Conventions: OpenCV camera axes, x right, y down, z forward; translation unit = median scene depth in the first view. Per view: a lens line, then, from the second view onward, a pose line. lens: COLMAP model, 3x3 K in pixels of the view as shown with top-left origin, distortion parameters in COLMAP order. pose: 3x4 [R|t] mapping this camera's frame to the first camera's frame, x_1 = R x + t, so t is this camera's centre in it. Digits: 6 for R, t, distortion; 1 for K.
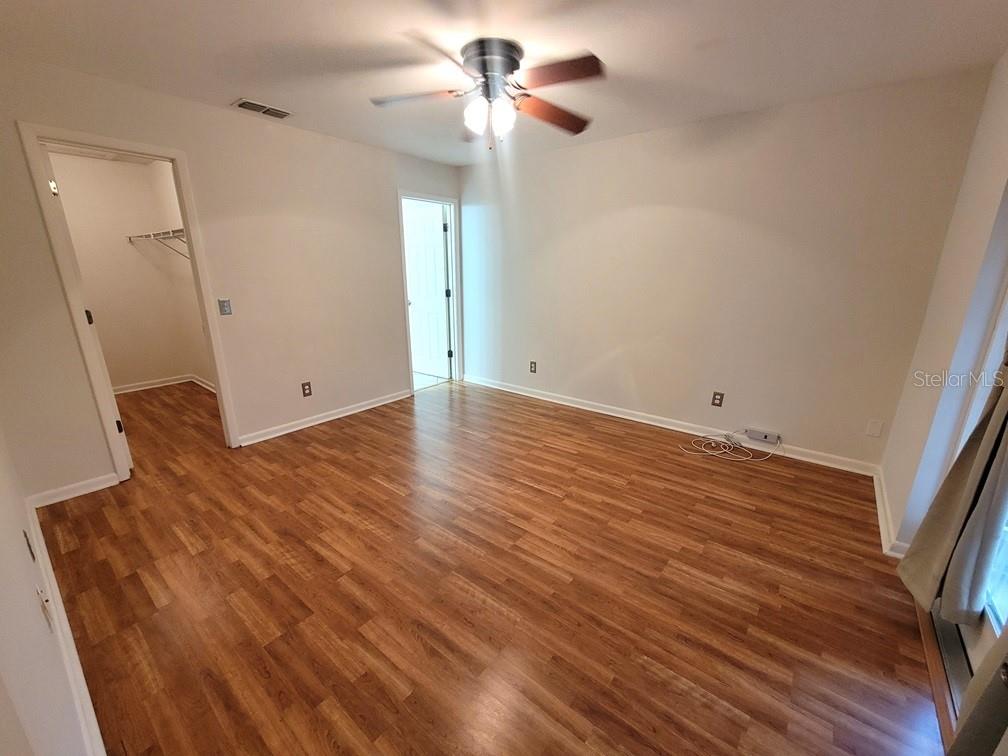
lens RADIAL K [[410.9, 0, 504.0], [0, 410.9, 381.1], [0, 0, 1]] dist [0.006981, 0.000308]
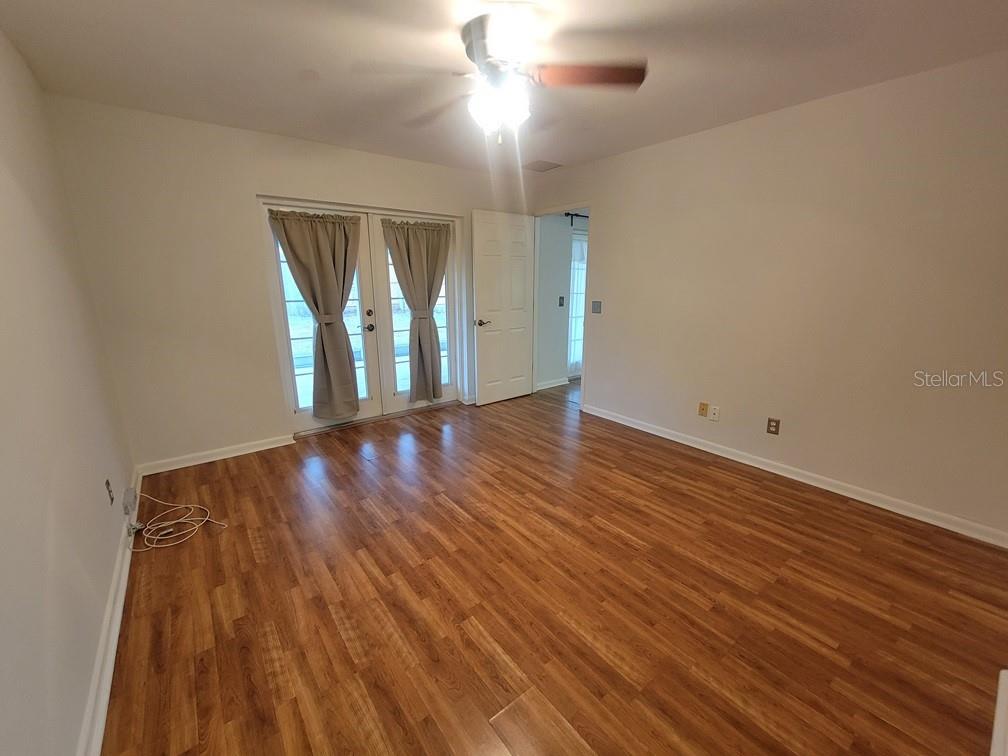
lens RADIAL K [[410.9, 0, 504.8], [0, 410.9, 378.7], [0, 0, 1]] dist [0.006981, 0.000308]
pose [[-0.972418, -0.058257, 0.225853, -0.238996], [0.061287, 0.870464, 0.488401, -0.483268], [-0.225049, 0.488772, -0.842885, 1.723217]]
